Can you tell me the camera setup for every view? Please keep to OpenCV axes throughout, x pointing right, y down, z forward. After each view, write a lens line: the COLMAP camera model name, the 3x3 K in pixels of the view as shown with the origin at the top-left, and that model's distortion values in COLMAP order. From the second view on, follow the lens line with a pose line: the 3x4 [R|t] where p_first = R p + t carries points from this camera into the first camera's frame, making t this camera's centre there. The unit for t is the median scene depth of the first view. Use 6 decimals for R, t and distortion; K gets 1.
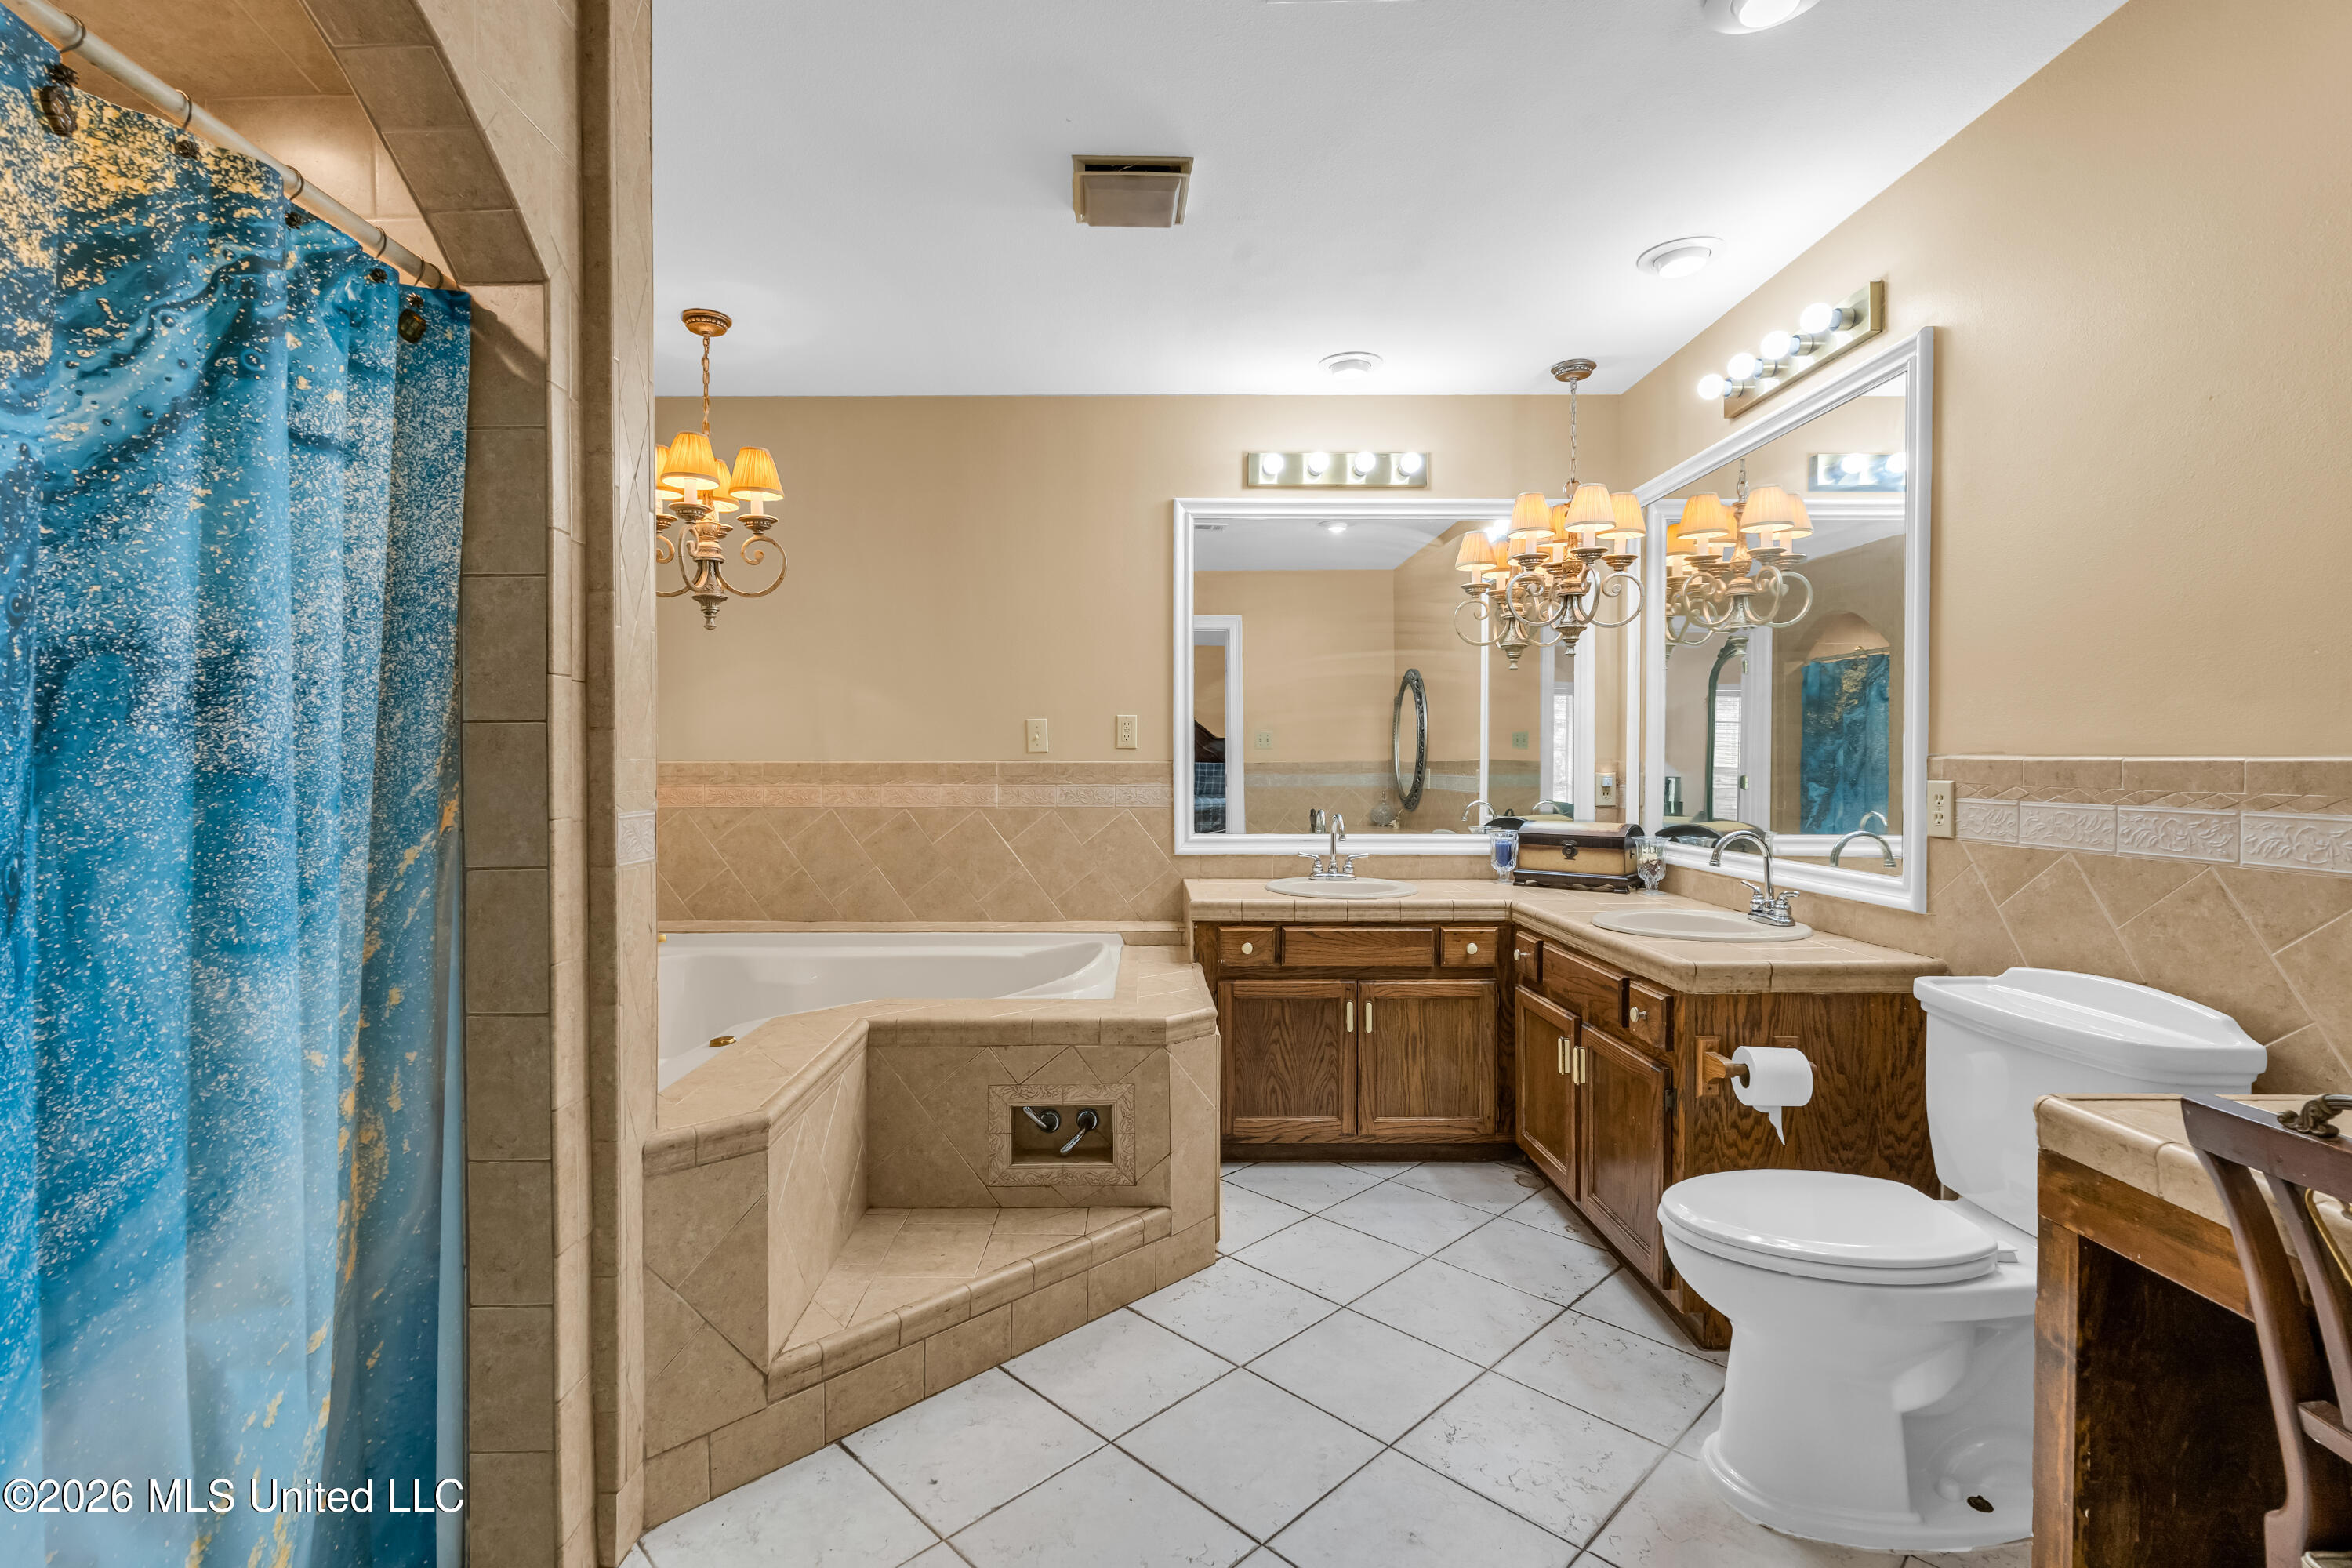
lens RADIAL K [[1084.5, 0, 1154.7], [0, 1084.5, 762.6], [0, 0, 1]] dist [-0.002361, -0.000074]
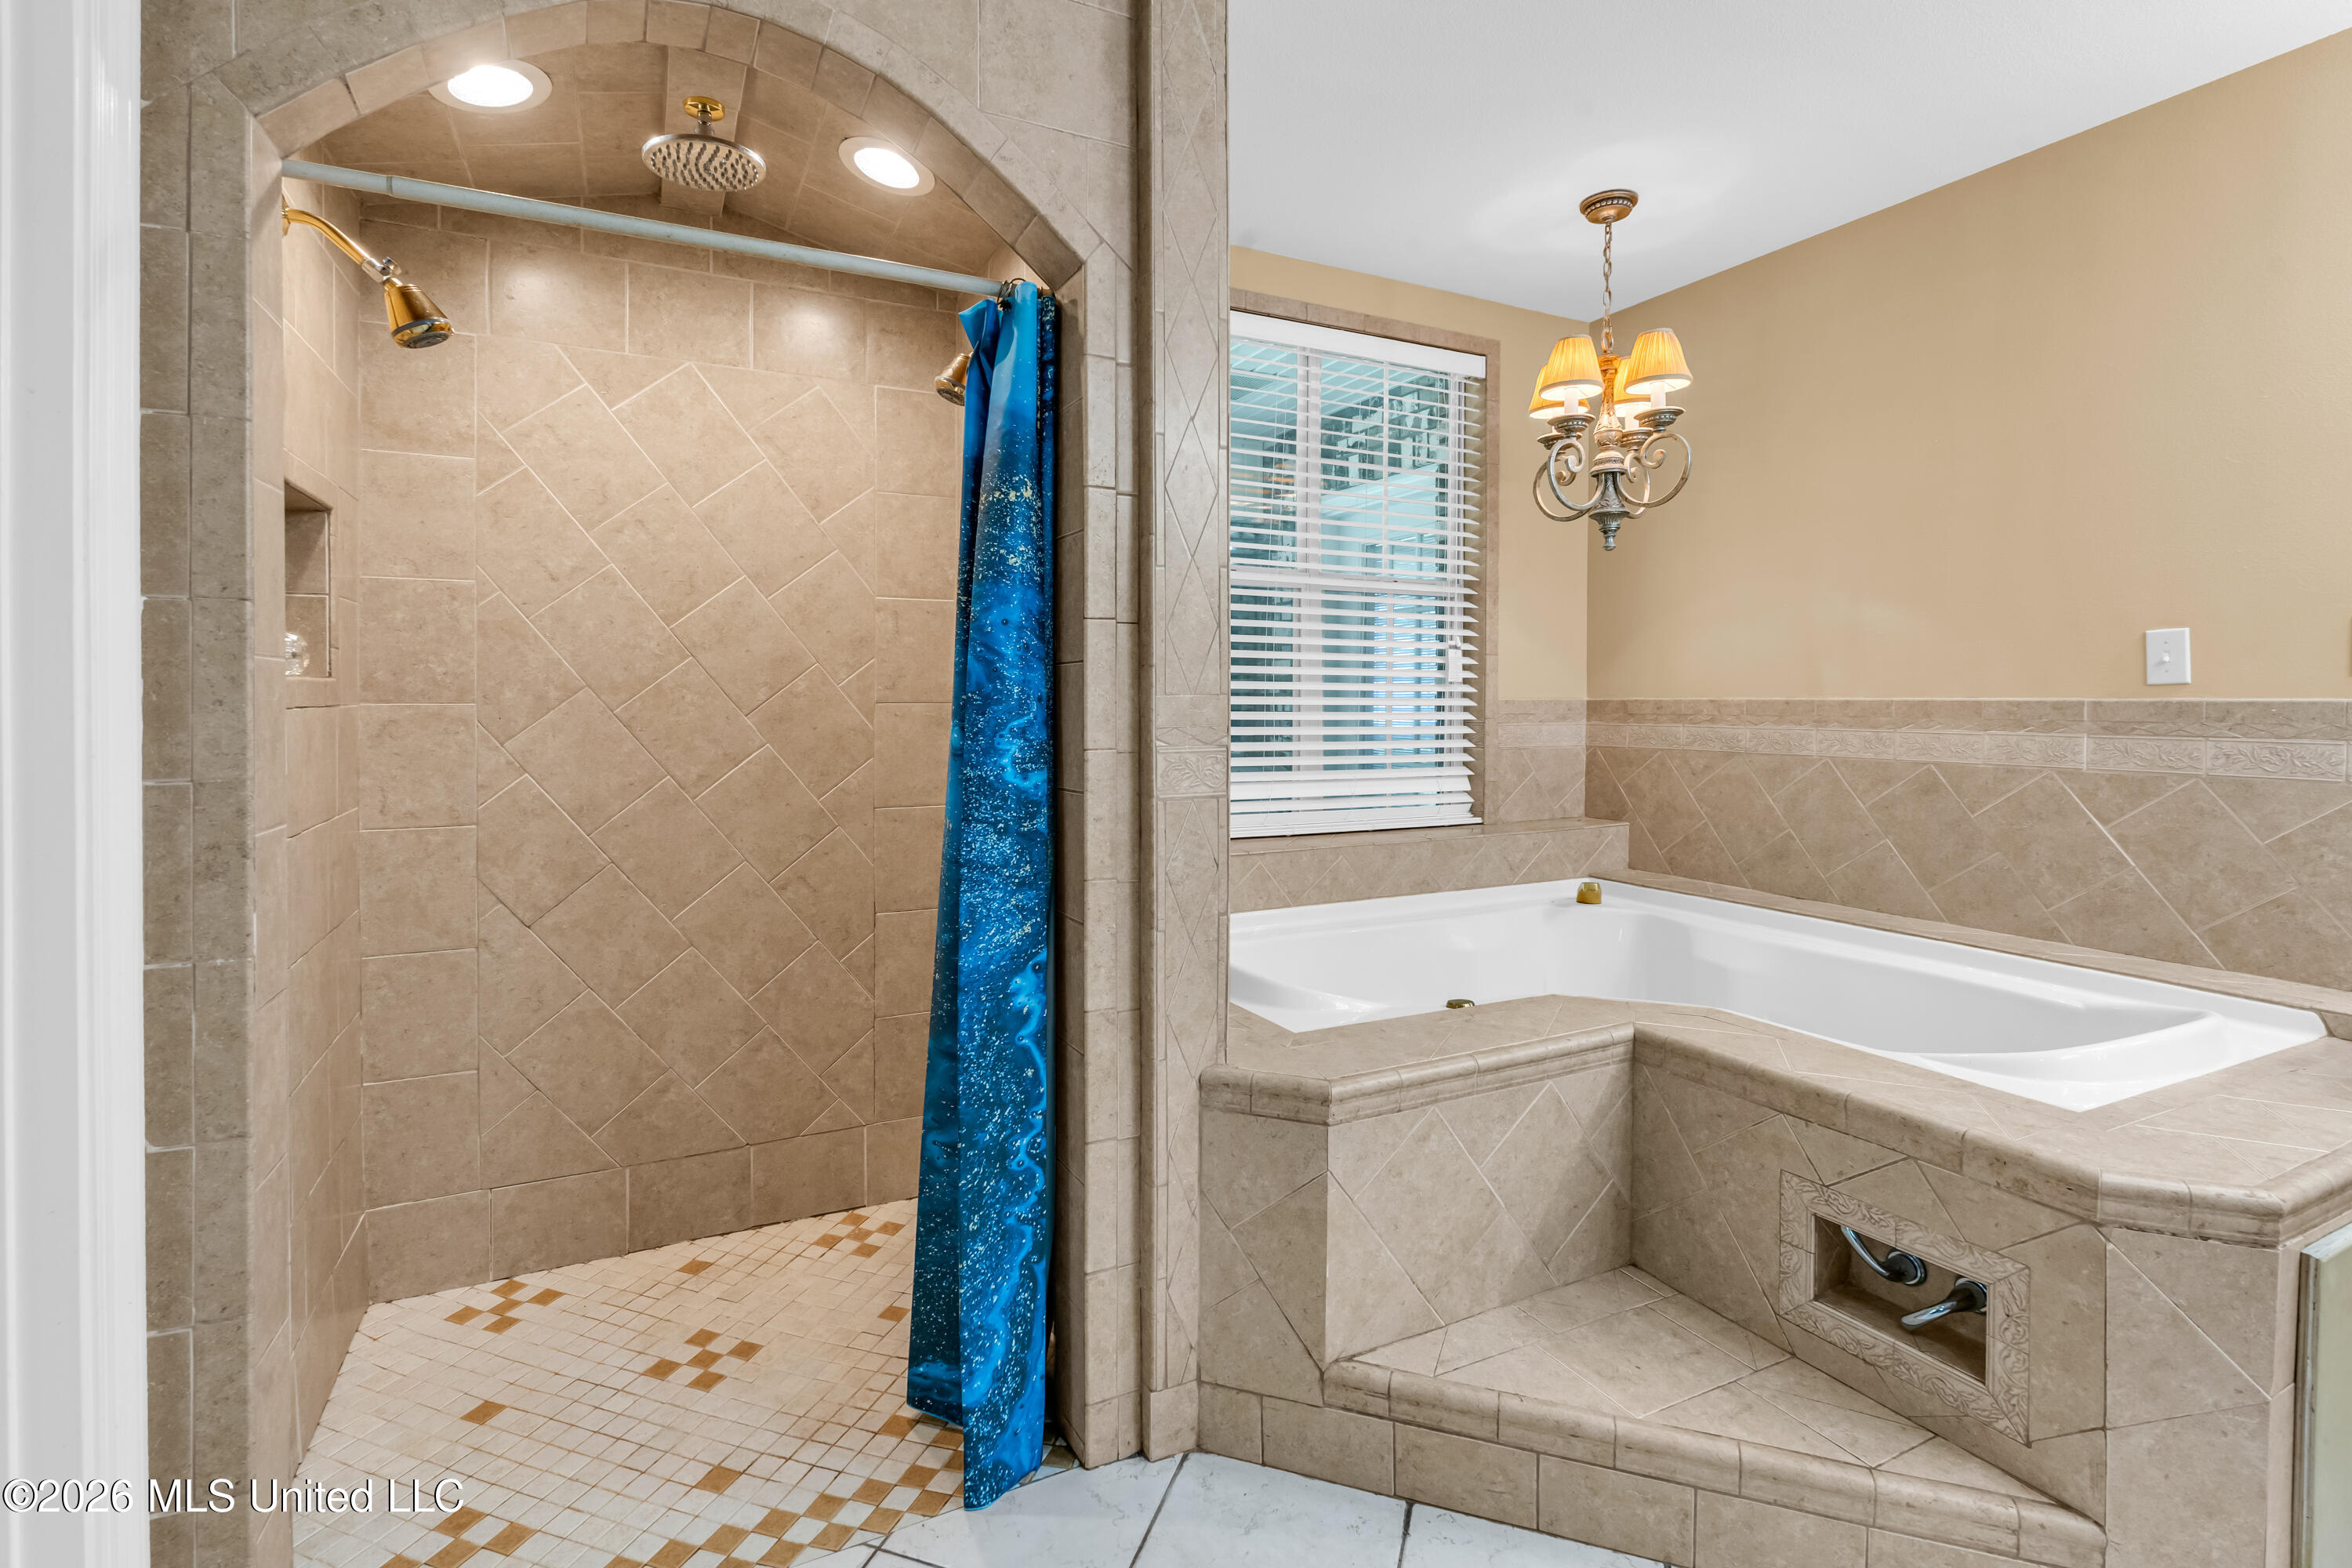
lens RADIAL K [[1078.1, 0, 1176.3], [0, 1078.1, 710.8], [0, 0, 1]] dist [-0.000901, 0.000273]
pose [[0.449184, 0.011852, -0.893360, 0.205977], [-0.002296, 0.999924, 0.012111, -0.000415], [0.893436, -0.003389, 0.449178, 0.256997]]
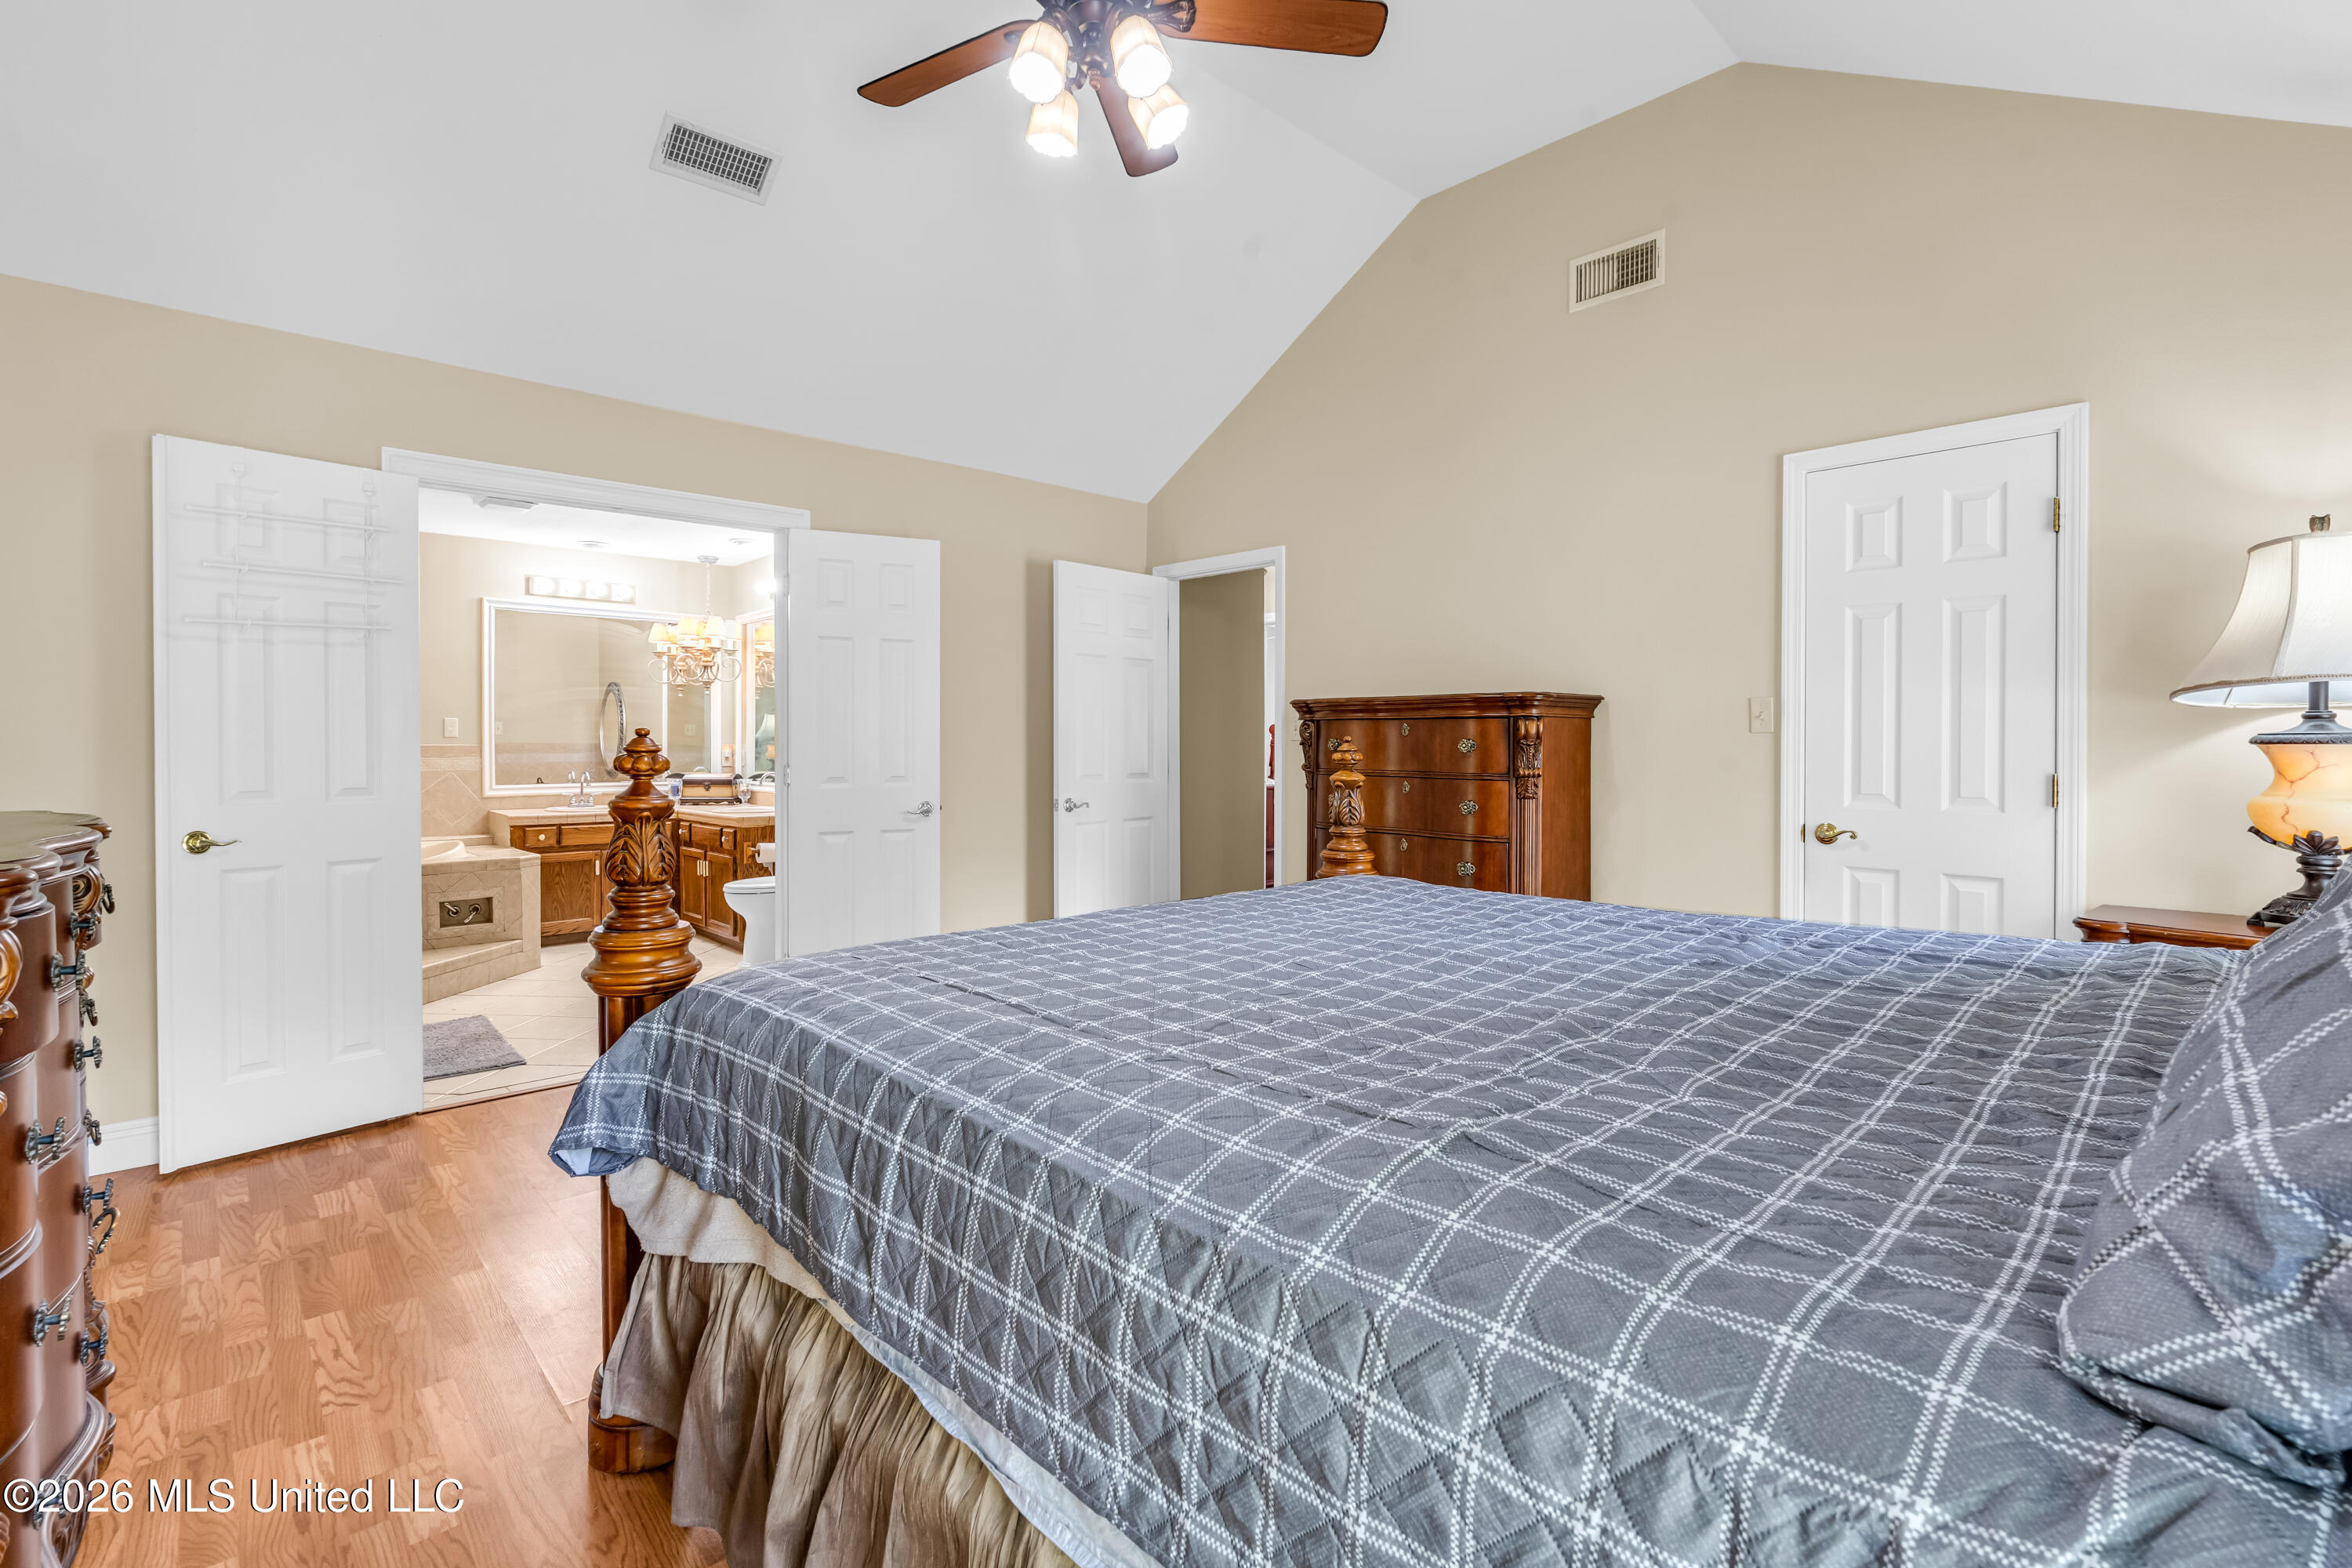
lens RADIAL K [[1084.5, 0, 1154.7], [0, 1084.5, 762.6], [0, 0, 1]] dist [-0.002361, -0.000074]
pose [[0.753299, -0.010962, 0.657587, -0.353702], [-0.001466, 0.999831, 0.018346, -0.006343], [-0.657676, -0.014784, 0.753156, -1.179511]]
